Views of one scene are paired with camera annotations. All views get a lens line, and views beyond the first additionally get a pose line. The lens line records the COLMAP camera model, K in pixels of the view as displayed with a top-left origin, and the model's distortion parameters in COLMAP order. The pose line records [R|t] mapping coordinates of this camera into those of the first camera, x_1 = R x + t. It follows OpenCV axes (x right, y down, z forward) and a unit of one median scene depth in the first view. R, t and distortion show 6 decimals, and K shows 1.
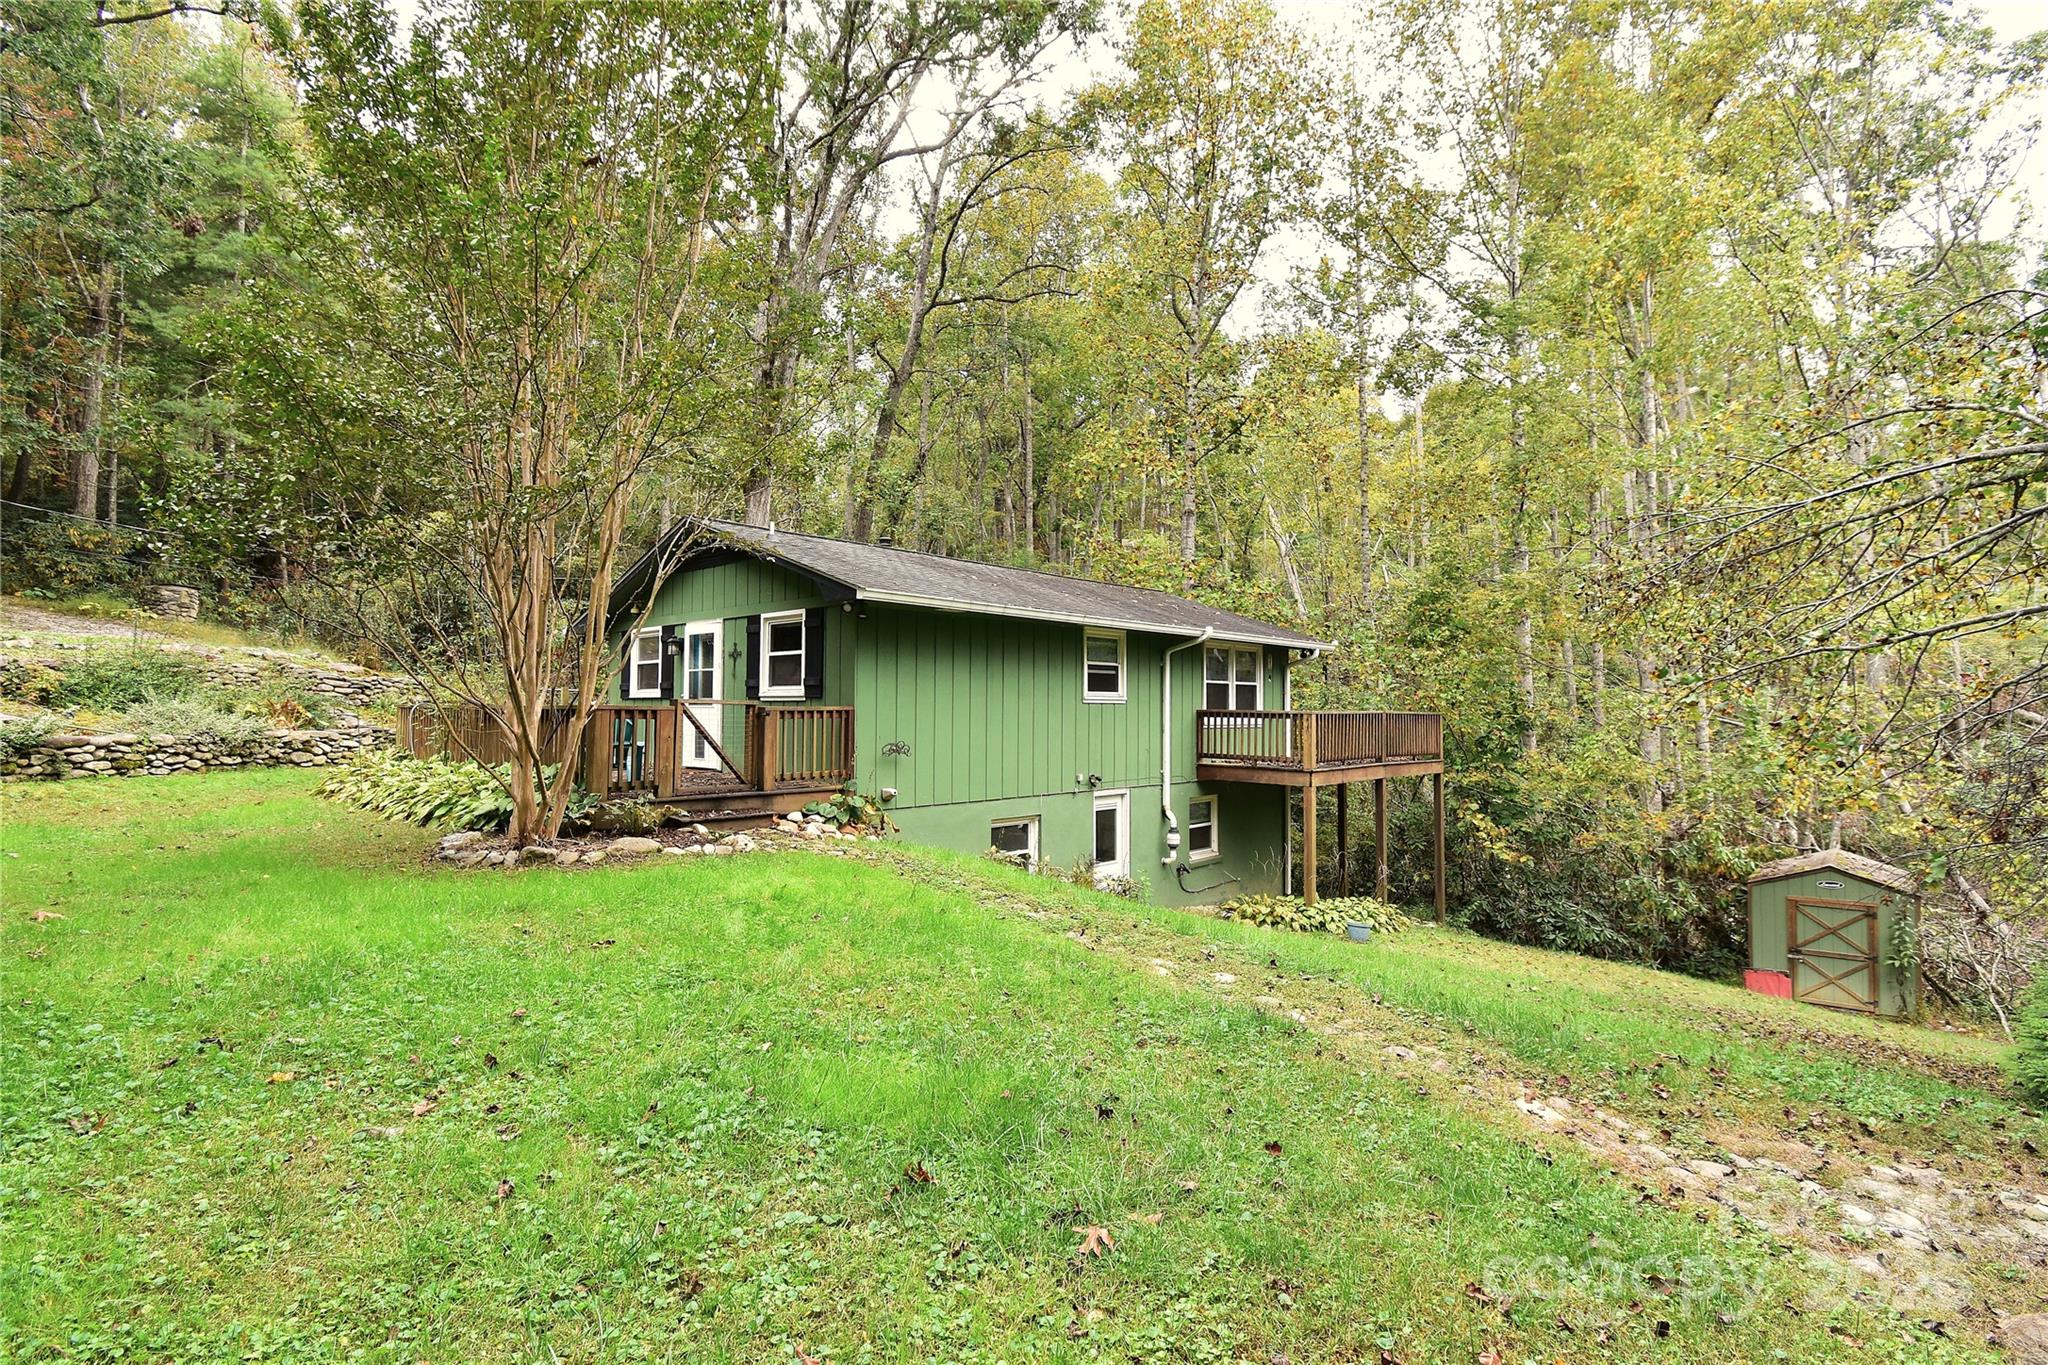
lens RADIAL K [[892.0, 0, 1016.2], [0, 892.0, 681.4], [0, 0, 1]] dist [-0.002982, -0.009521]
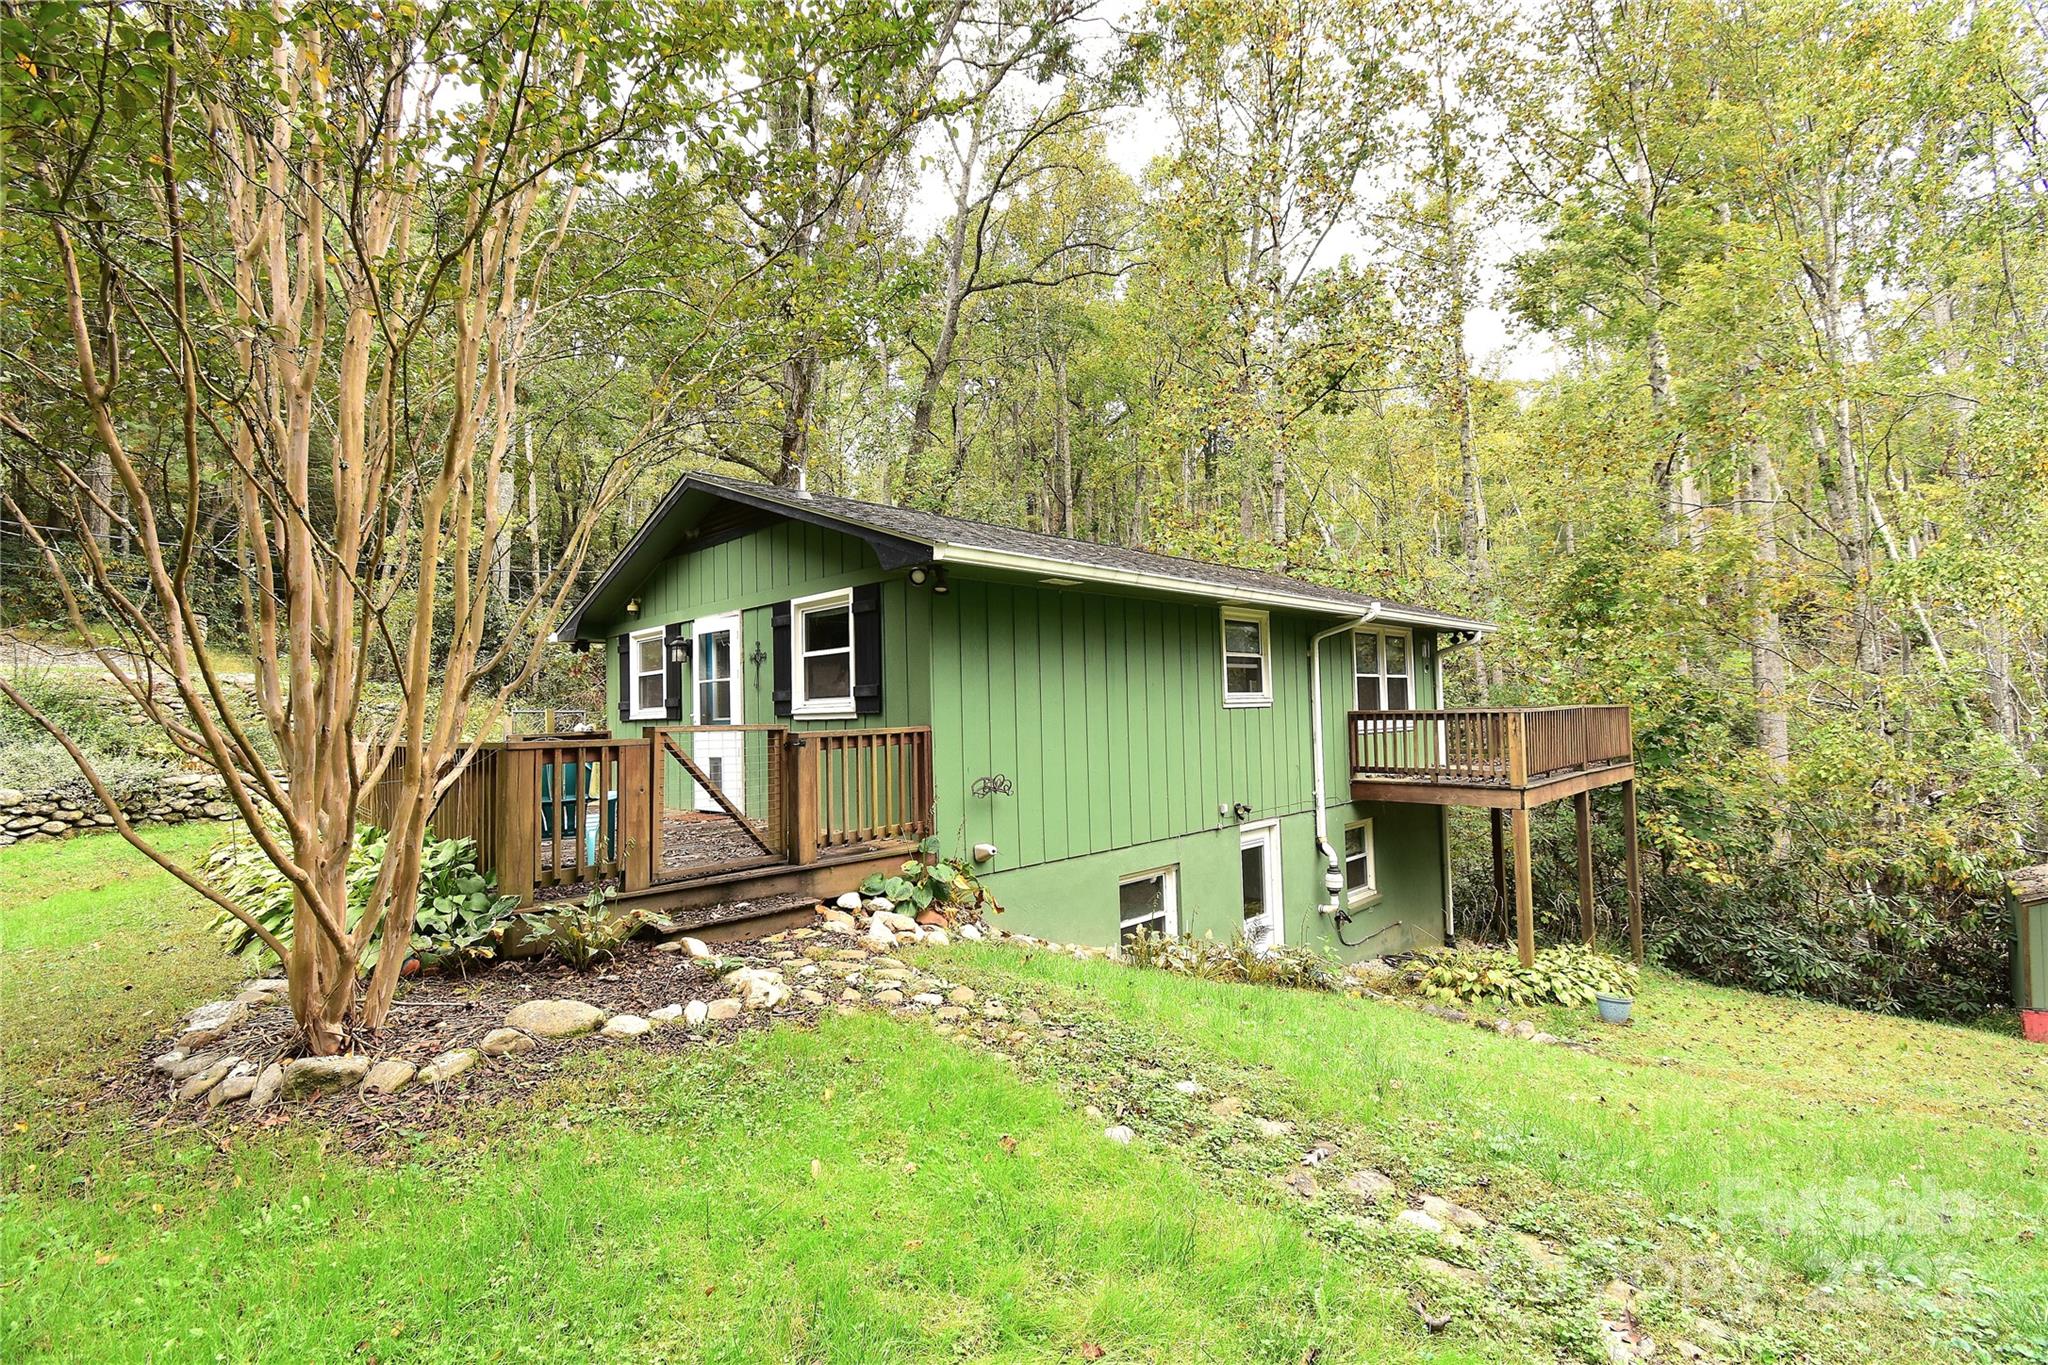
lens RADIAL K [[892.0, 0, 1025.0], [0, 892.0, 679.2], [0, 0, 1]] dist [-0.002982, -0.009521]
pose [[0.998898, -0.032887, -0.033490, -0.062438], [0.032639, 0.999436, -0.007941, 0.000388], [0.033732, 0.006839, 0.999408, 0.237435]]
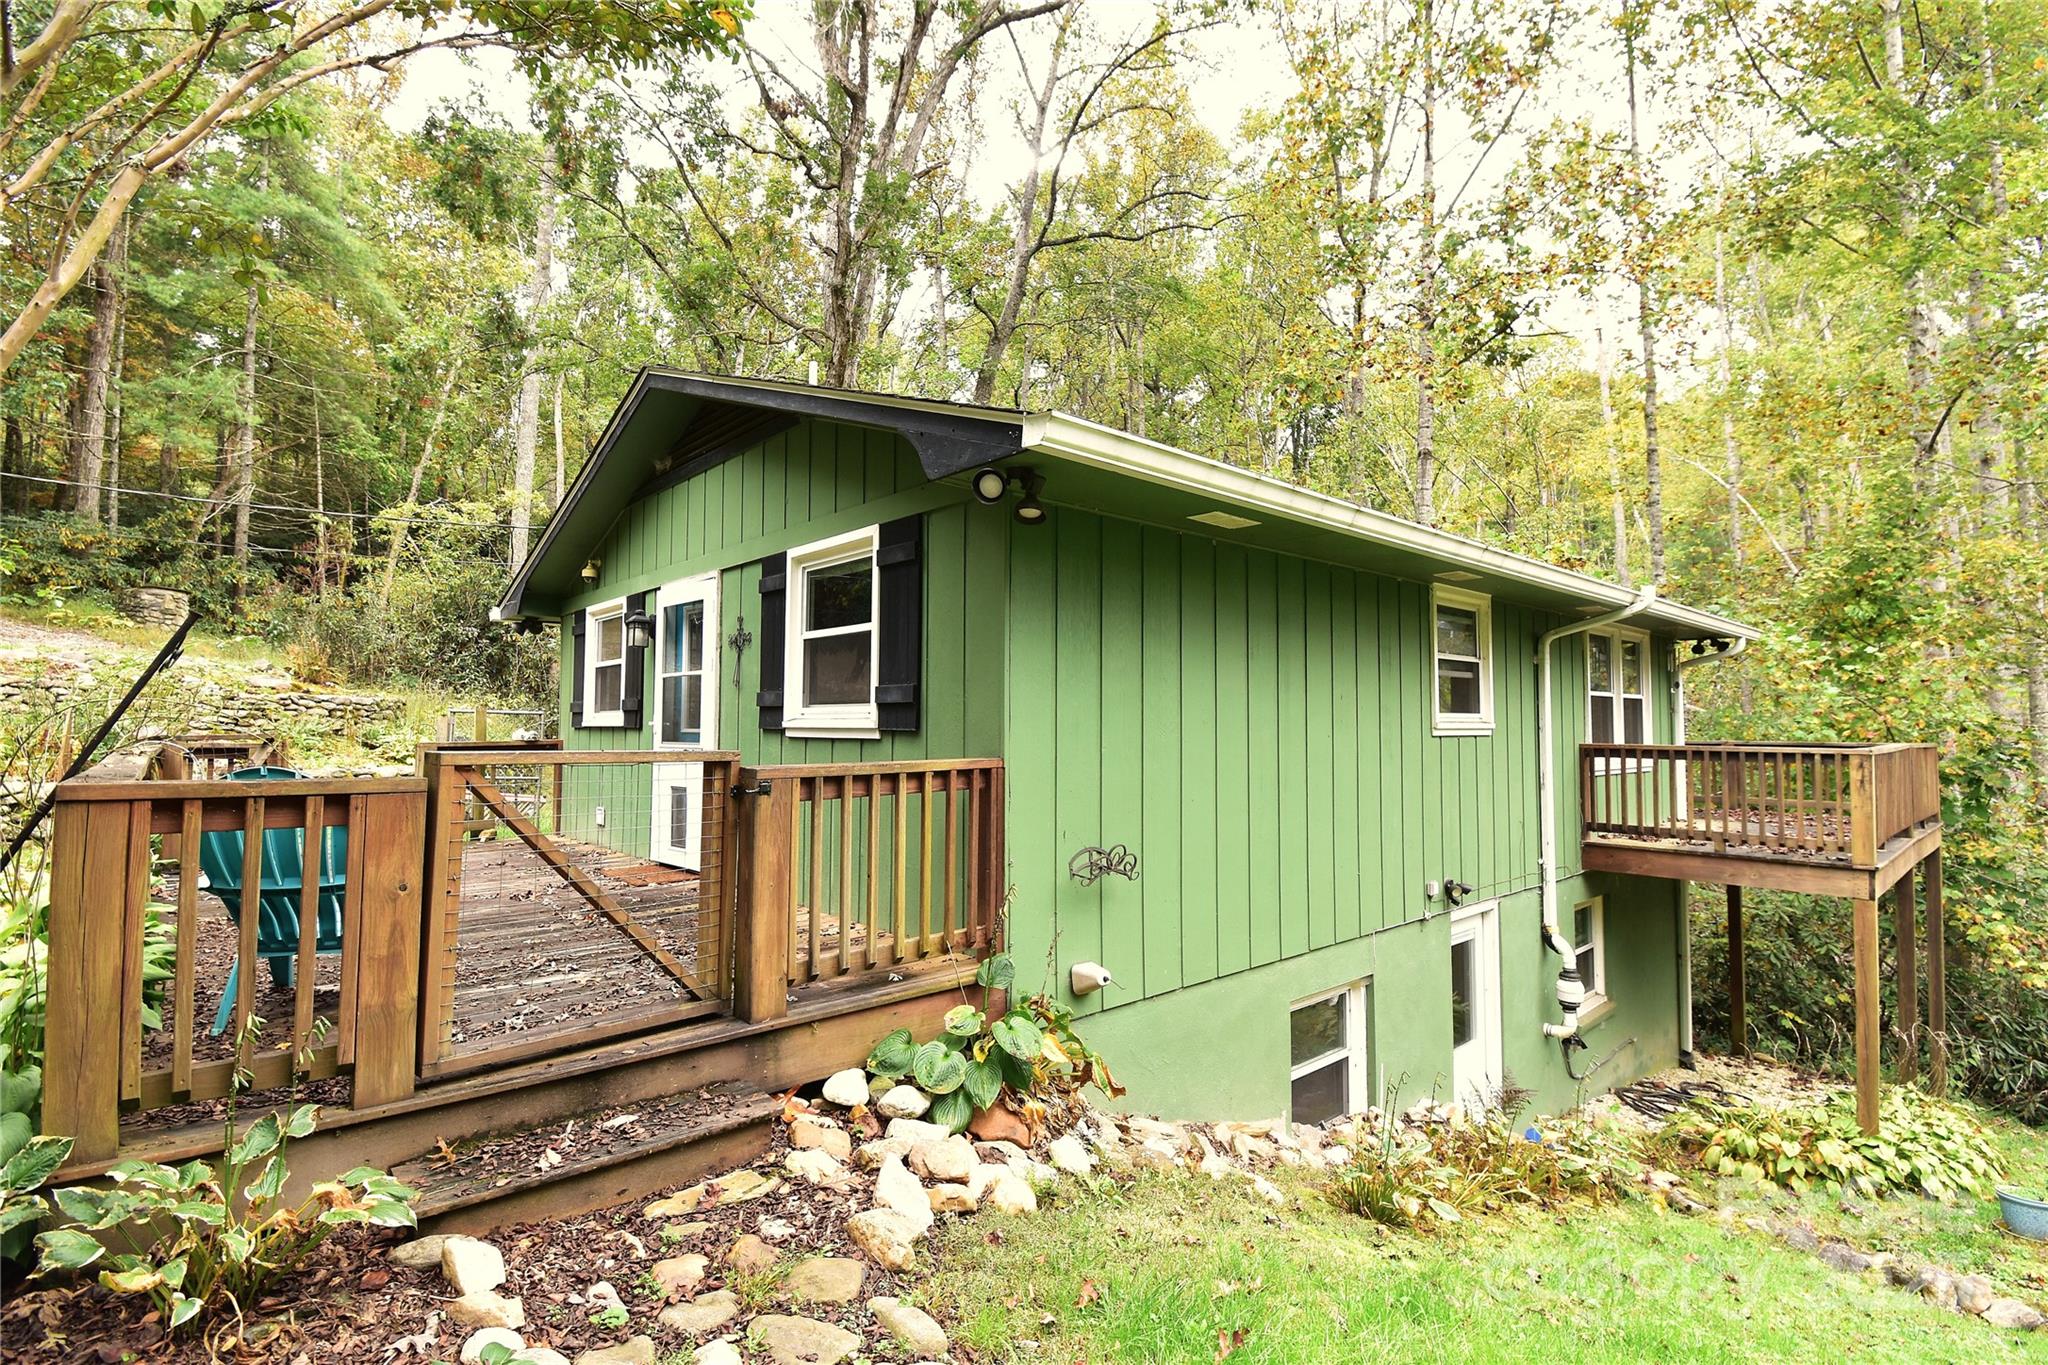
lens RADIAL K [[981.0, 0, 1025.6], [0, 981.0, 675.7], [0, 0, 1]] dist [-0.019192, -0.000978]
pose [[0.995425, -0.007044, -0.095287, -0.094509], [0.004871, 0.999723, -0.023012, 0.001874], [0.095422, 0.022443, 0.995184, 0.417489]]
